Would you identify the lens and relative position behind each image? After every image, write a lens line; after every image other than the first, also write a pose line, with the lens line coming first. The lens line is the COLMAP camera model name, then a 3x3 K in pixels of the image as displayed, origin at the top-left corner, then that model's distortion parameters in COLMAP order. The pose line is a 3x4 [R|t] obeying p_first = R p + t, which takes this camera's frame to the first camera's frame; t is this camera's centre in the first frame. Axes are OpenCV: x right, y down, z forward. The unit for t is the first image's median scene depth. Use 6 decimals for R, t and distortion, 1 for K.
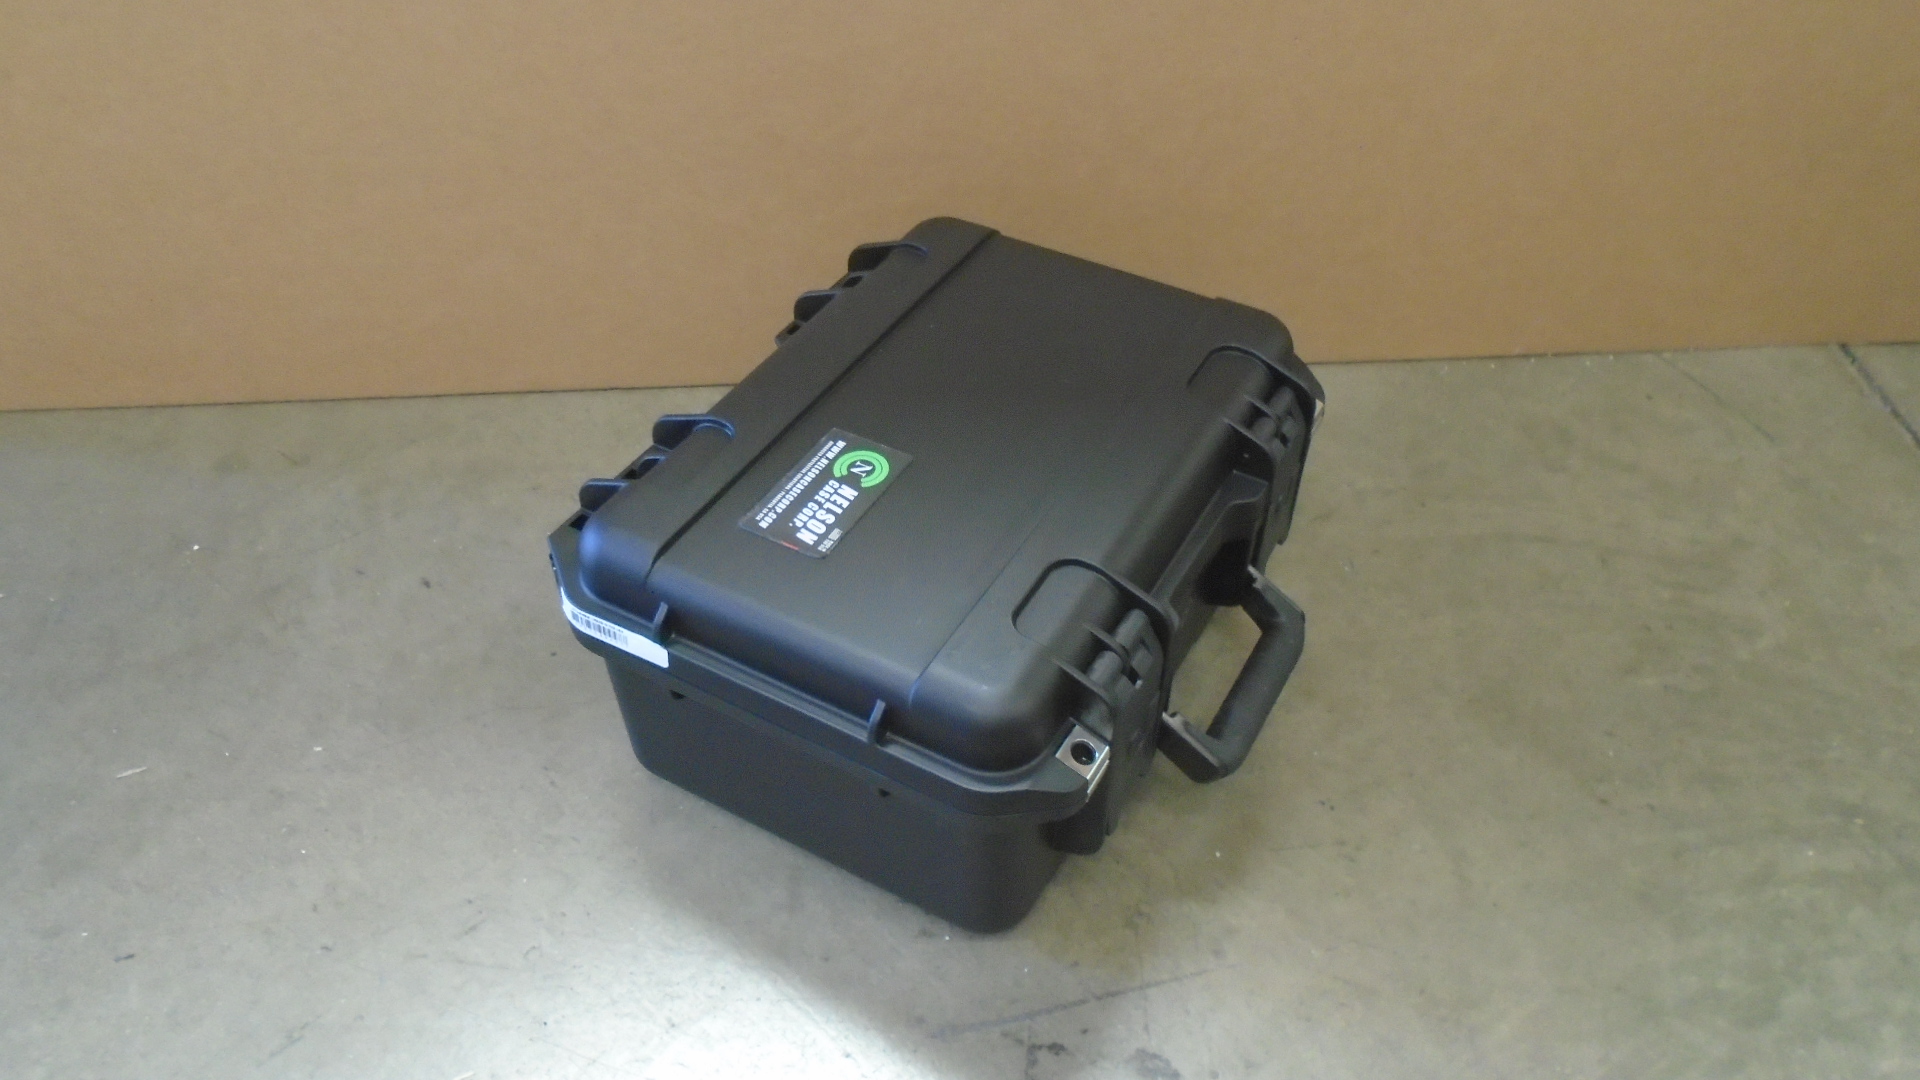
lens RADIAL K [[1455.0, 0, 960.0], [0, 1455.0, 540.0], [0, 0, 1]] dist [-0.020418, 0.010525]
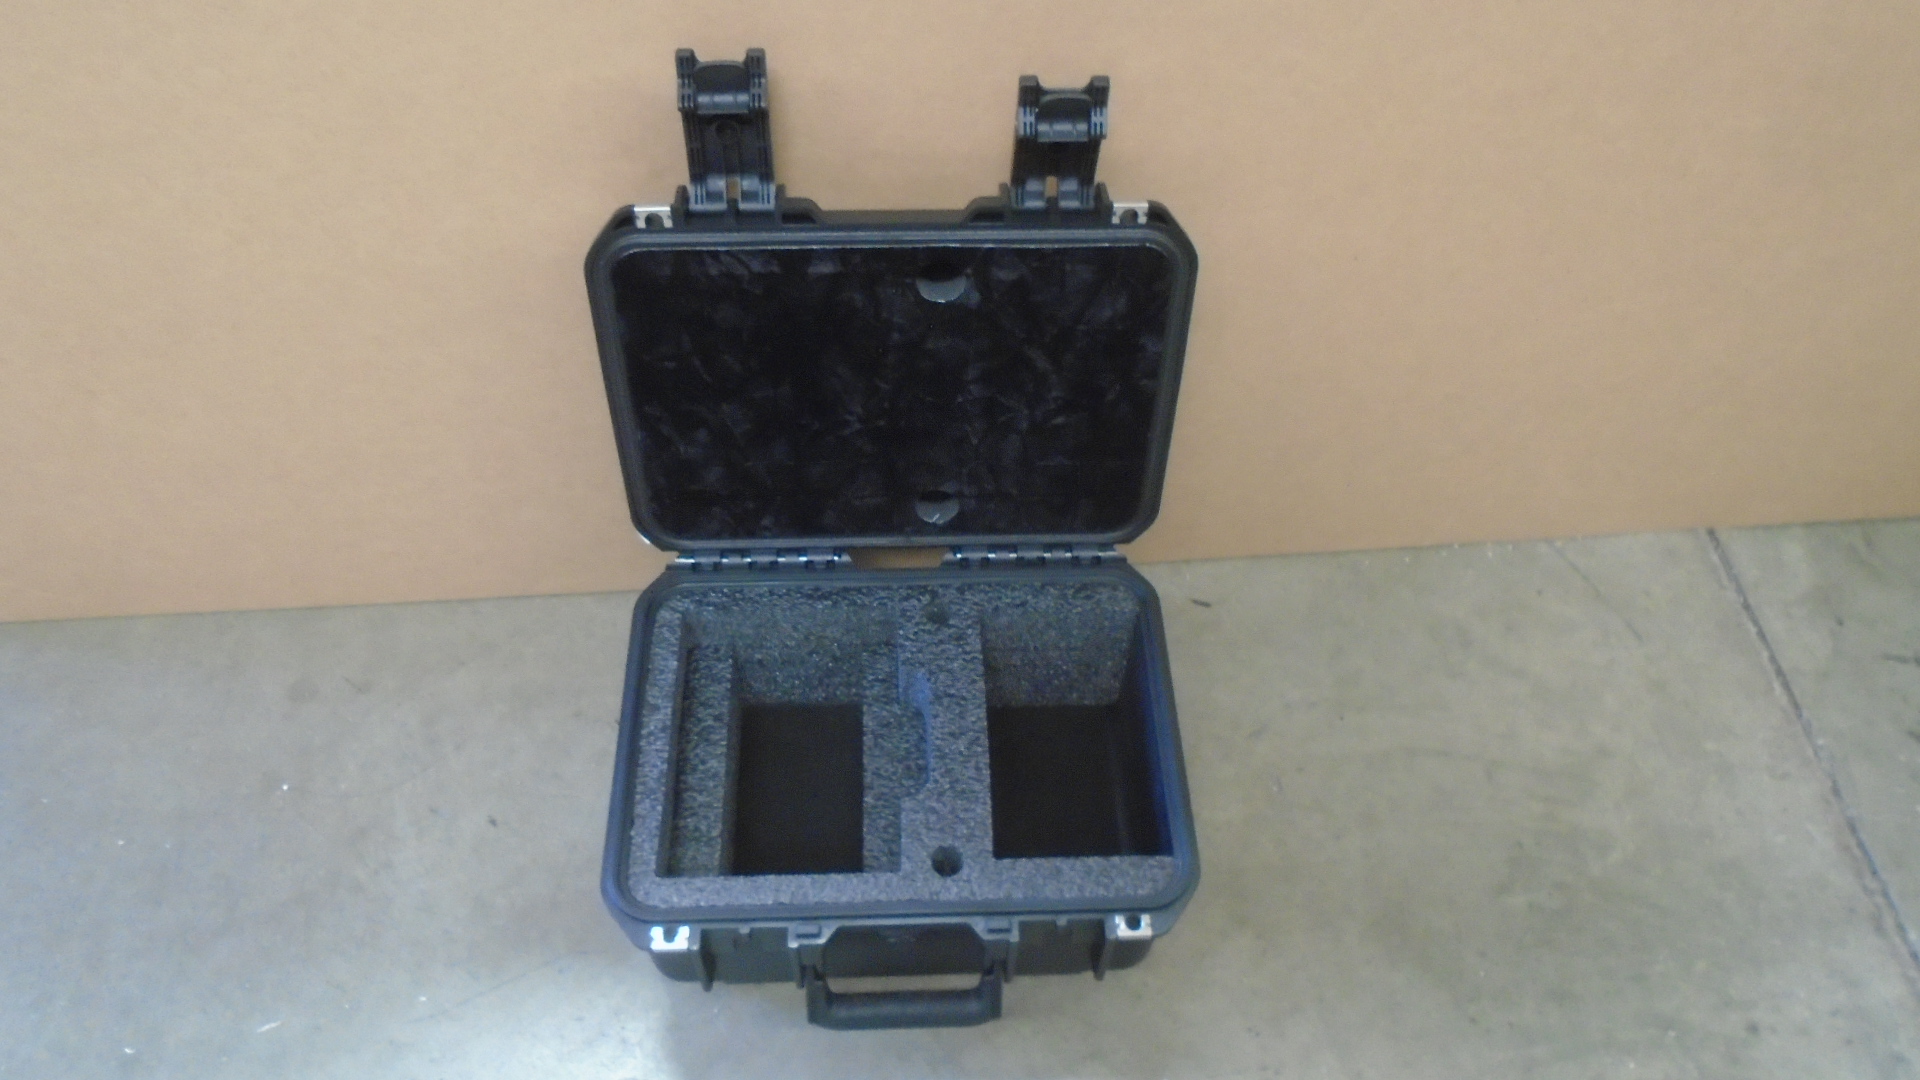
lens RADIAL K [[1455.0, 0, 960.0], [0, 1455.0, 540.0], [0, 0, 1]] dist [-0.020418, 0.010525]
pose [[0.999101, -0.014940, 0.039664, -0.038838], [0.009114, 0.989651, 0.143206, -0.390135], [-0.041393, -0.142716, 0.988898, -0.148788]]
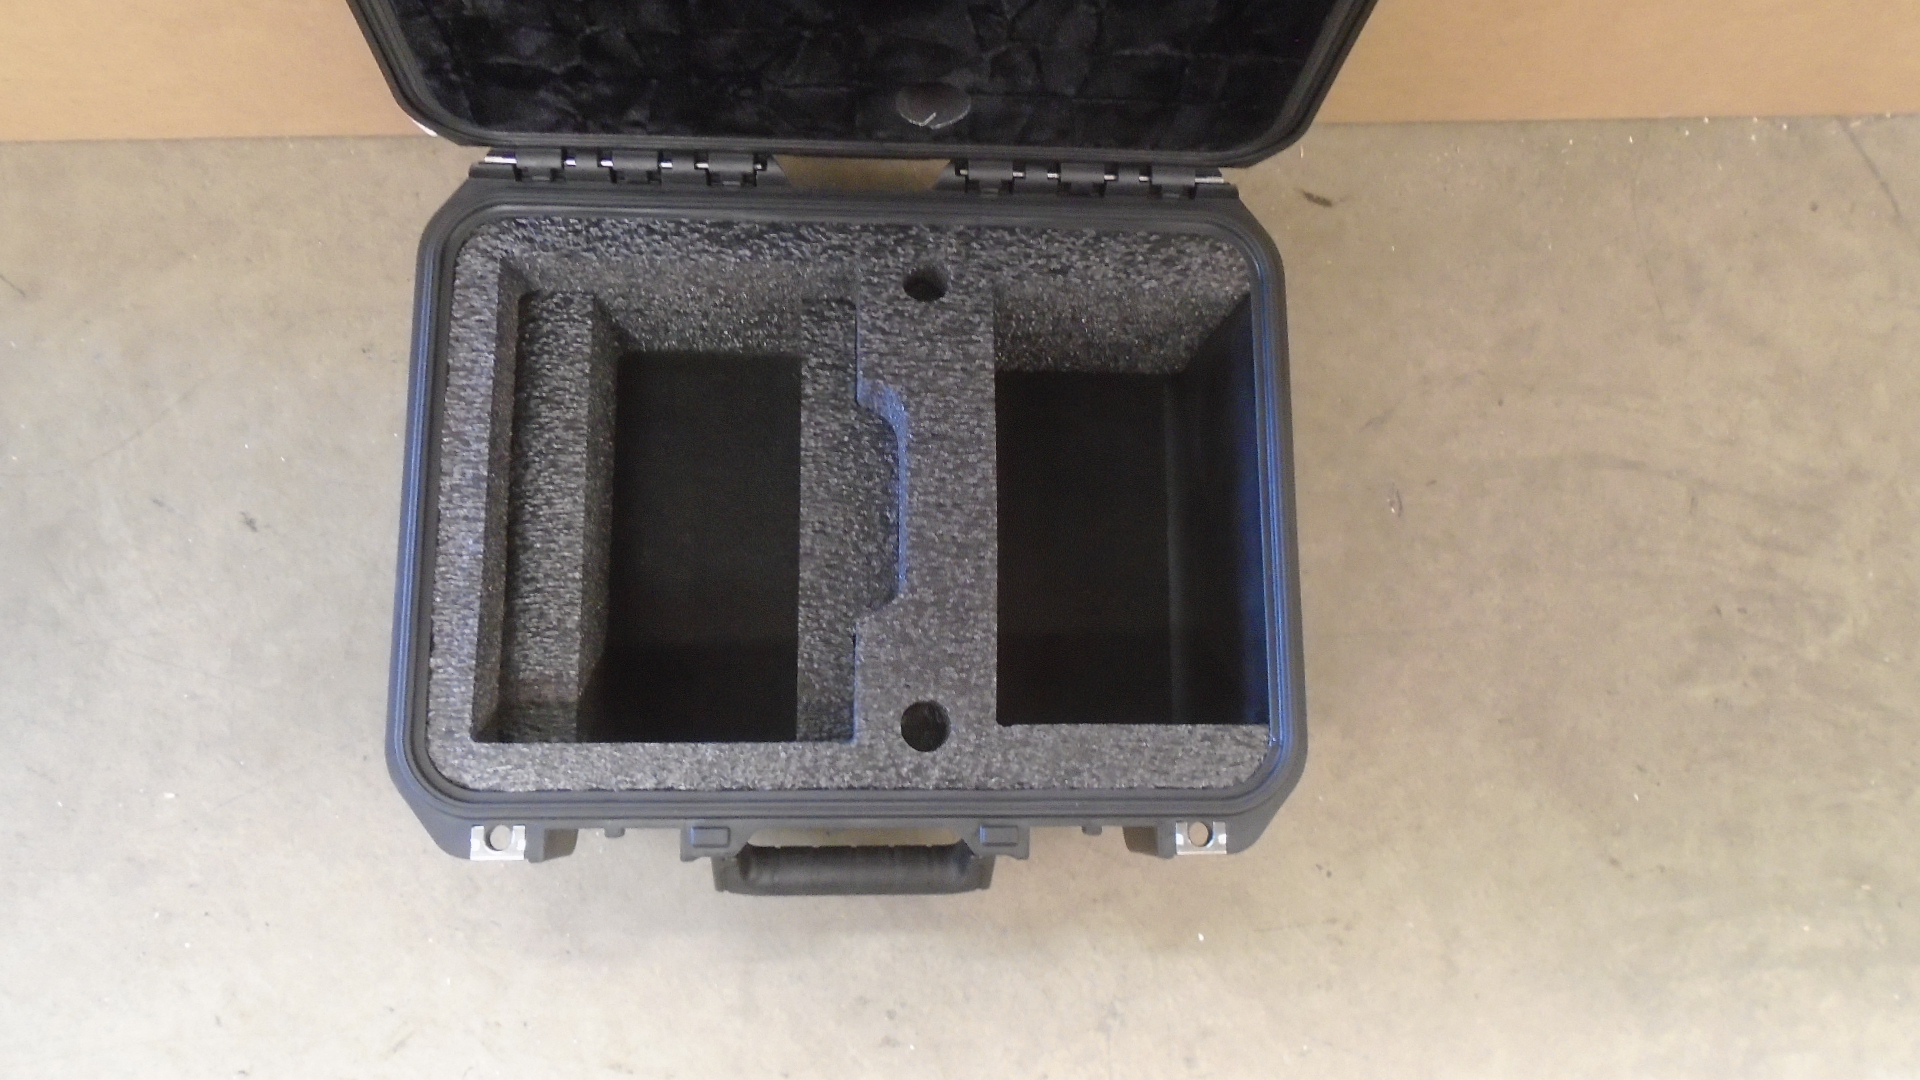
lens RADIAL K [[1459.3, 0, 960.0], [0, 1459.3, 540.0], [0, 0, 1]] dist [-0.012439, 0.002731]
pose [[0.997093, 0.011876, 0.075262, -0.046702], [-0.053878, 0.808346, 0.586237, -0.486588], [-0.053876, -0.588588, 0.806636, 0.367244]]
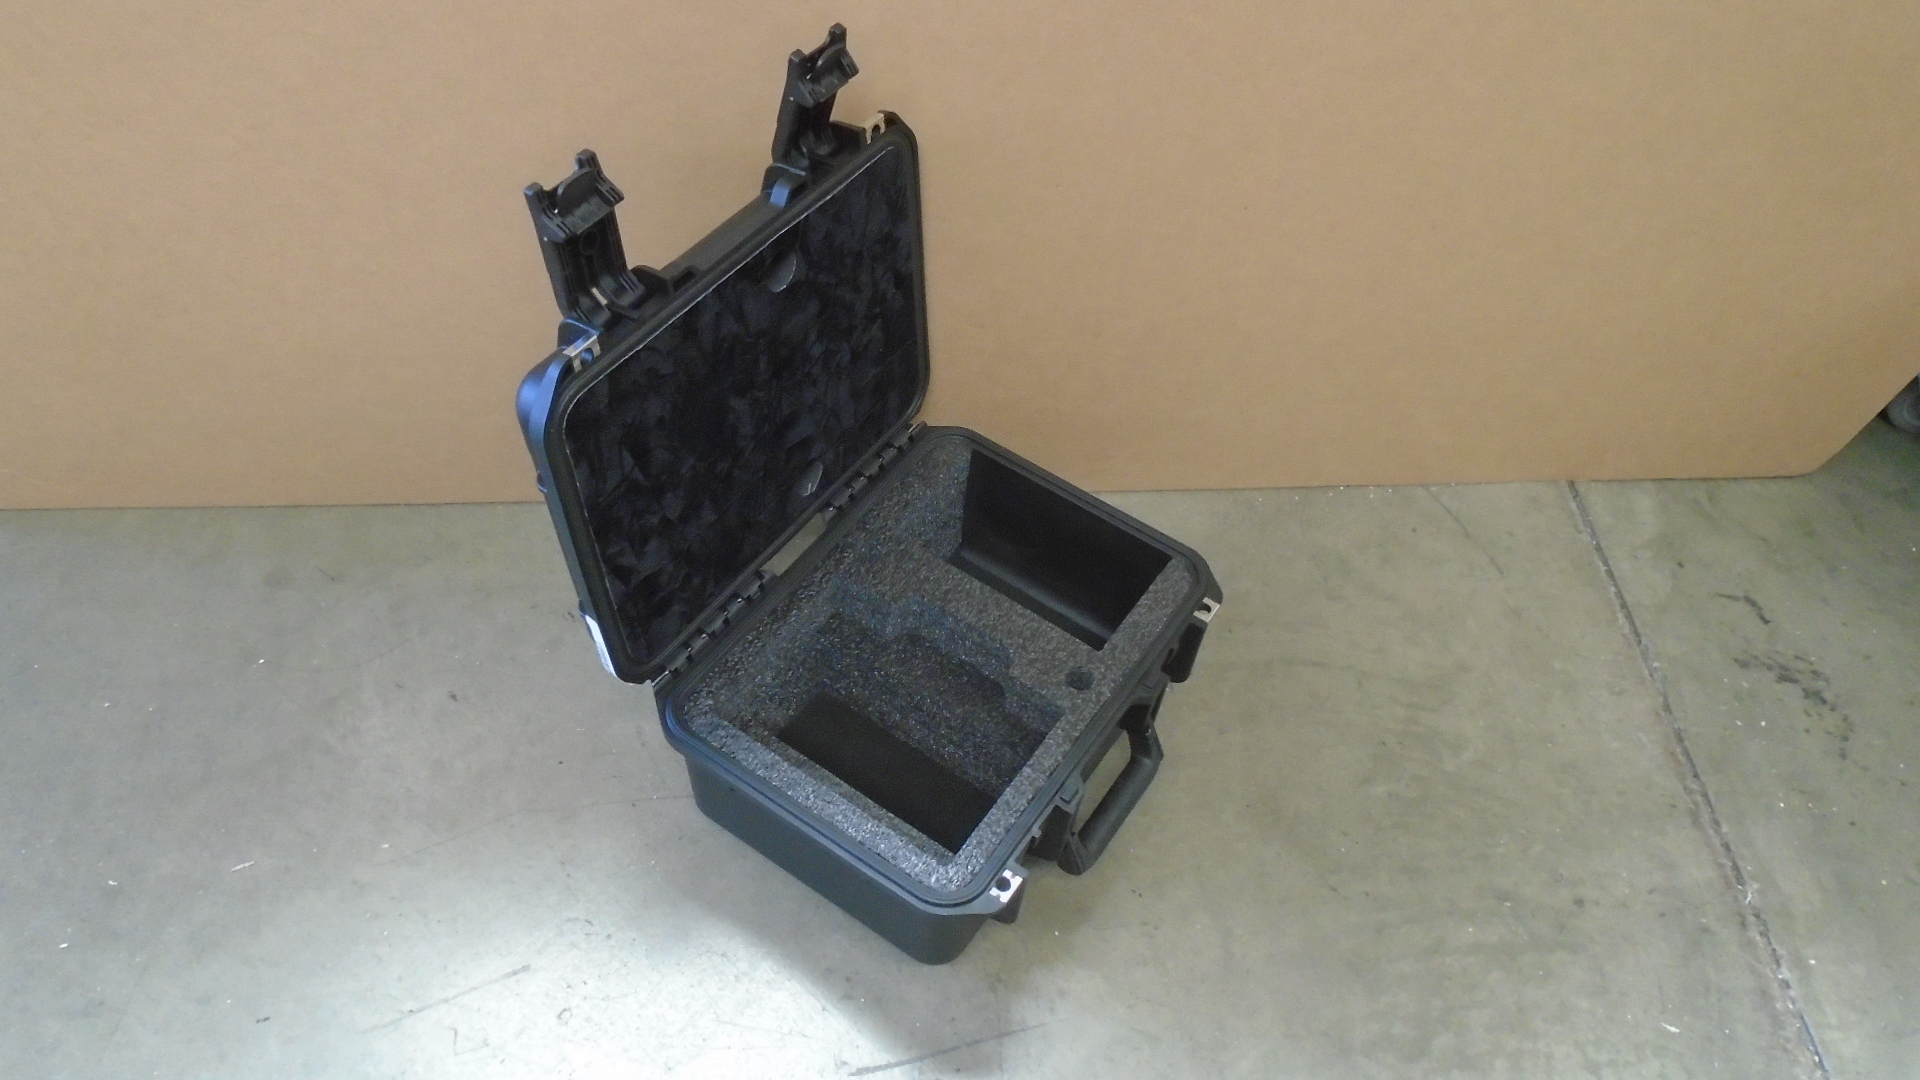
lens RADIAL K [[1455.0, 0, 960.0], [0, 1455.0, 540.0], [0, 0, 1]] dist [-0.020418, 0.010525]
pose [[0.997091, 0.015973, 0.074526, -0.023354], [-0.025286, 0.991740, 0.125748, -0.303153], [-0.071902, -0.127267, 0.989259, -0.300103]]
